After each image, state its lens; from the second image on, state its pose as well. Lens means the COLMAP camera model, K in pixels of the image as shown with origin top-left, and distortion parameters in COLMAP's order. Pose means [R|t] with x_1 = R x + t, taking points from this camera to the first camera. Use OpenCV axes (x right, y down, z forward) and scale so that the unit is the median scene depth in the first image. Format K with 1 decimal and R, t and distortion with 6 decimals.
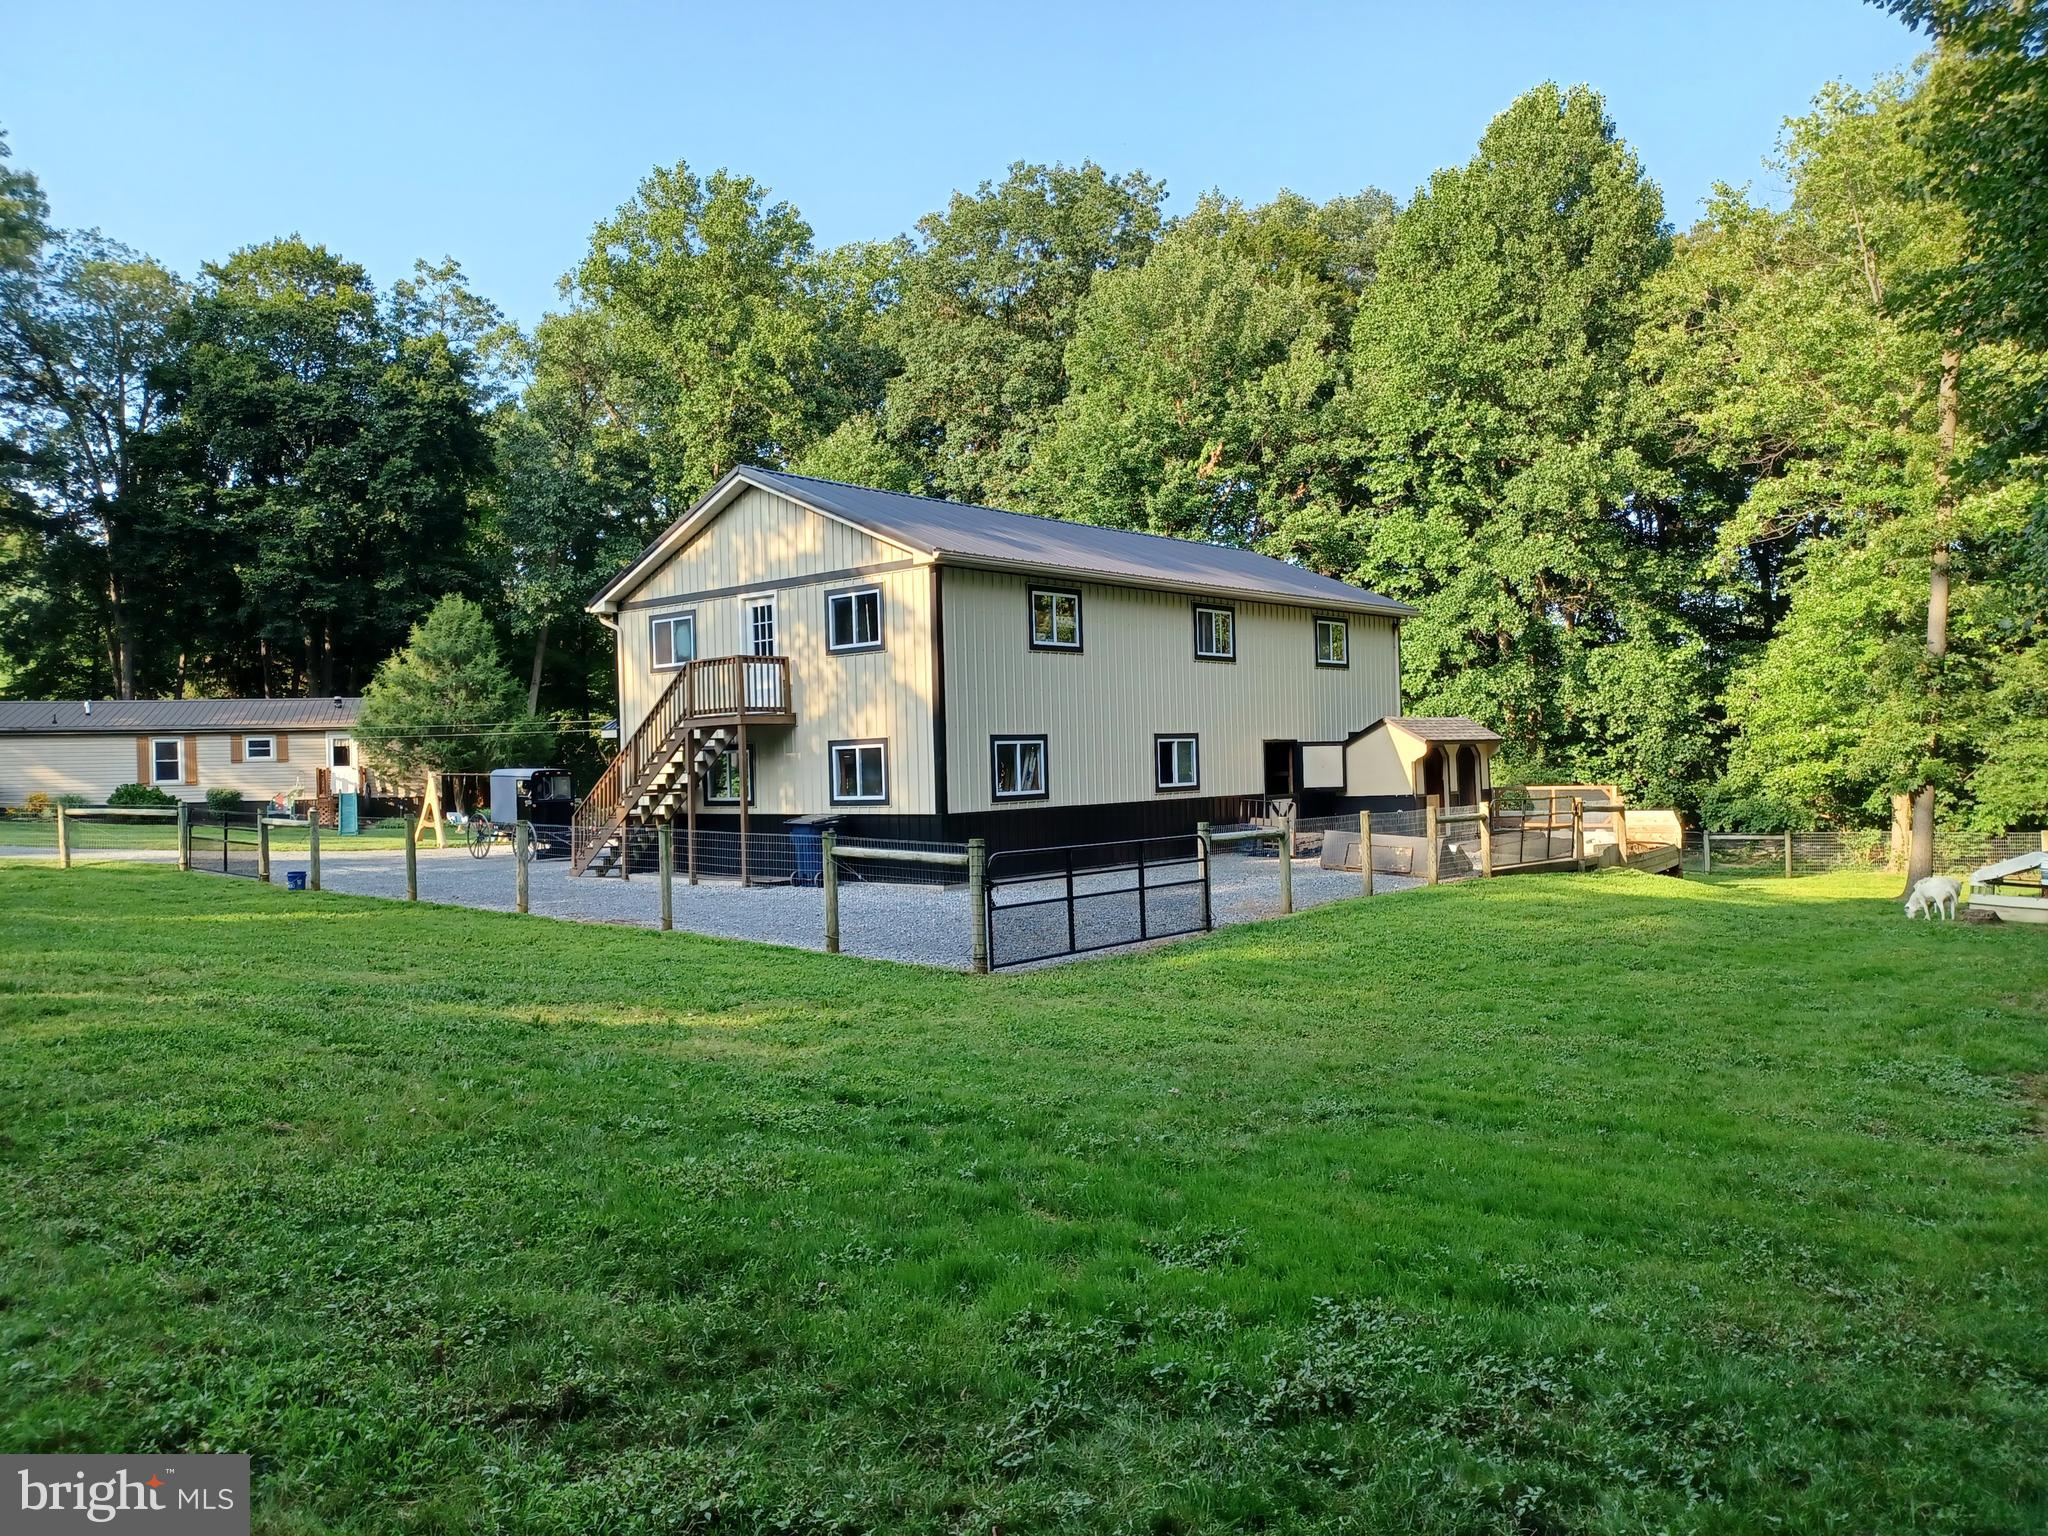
lens RADIAL K [[1468.6, 0, 1021.3], [0, 1468.6, 712.0], [0, 0, 1]] dist [0.000281, 0.048641]
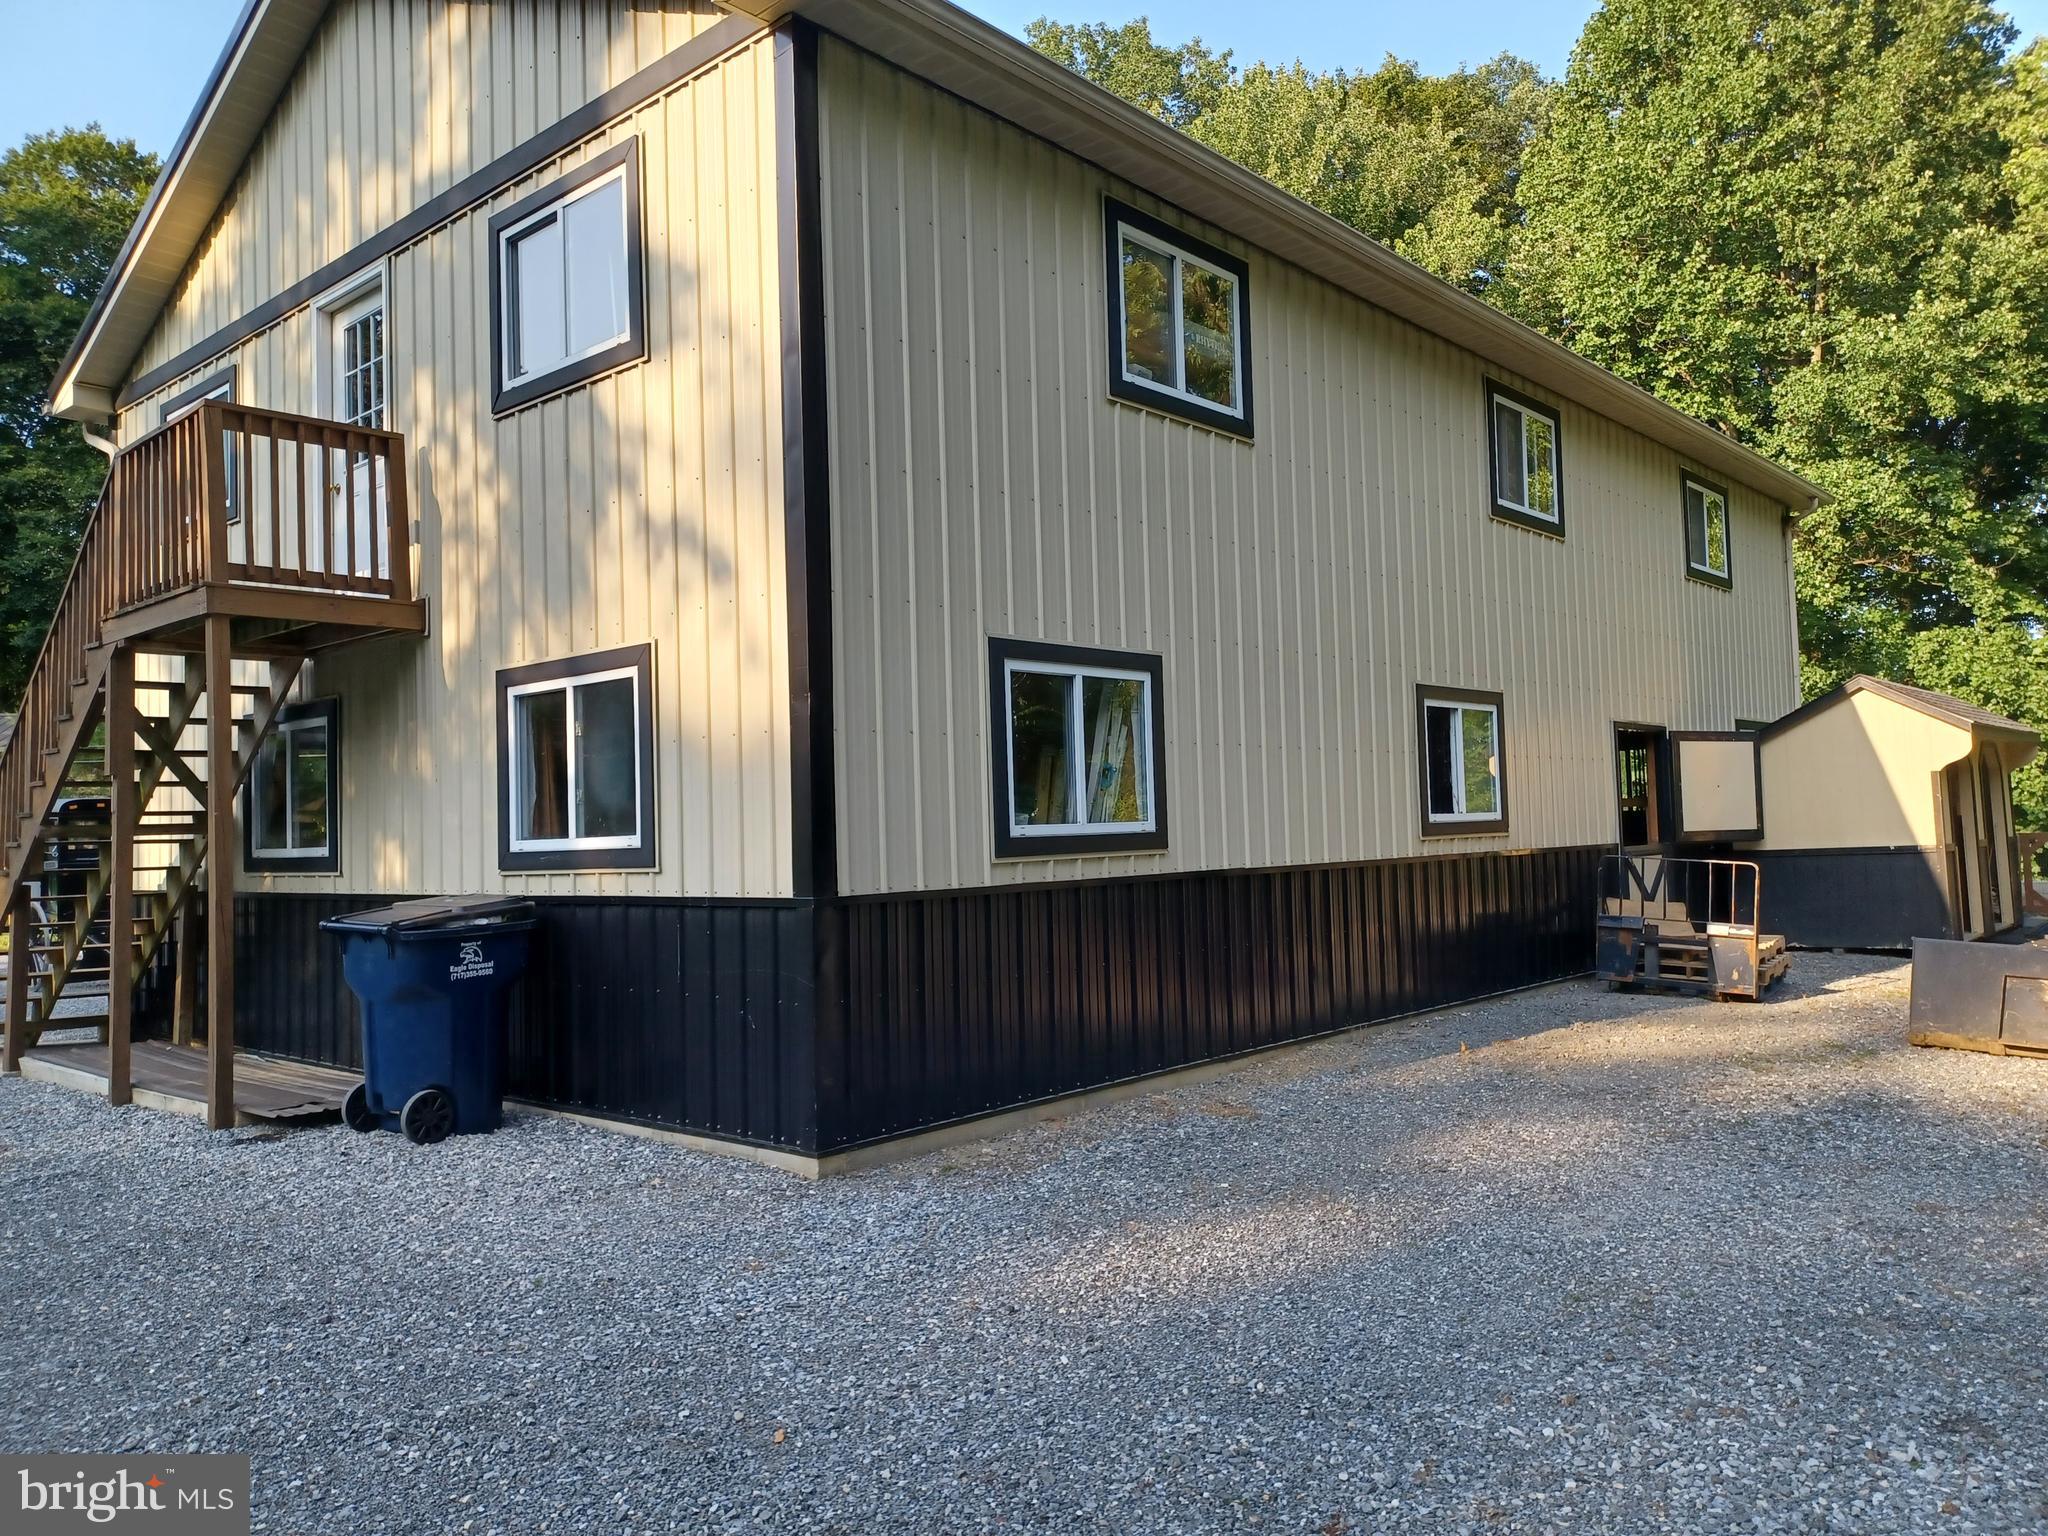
lens RADIAL K [[1498.5, 0, 1012.6], [0, 1498.5, 761.4], [0, 0, 1]] dist [0.066289, -0.063250]
pose [[0.999911, -0.000652, -0.013334, -0.010628], [0.000541, 0.999965, -0.008318, 0.038406], [0.013339, 0.008310, 0.999876, 0.600304]]
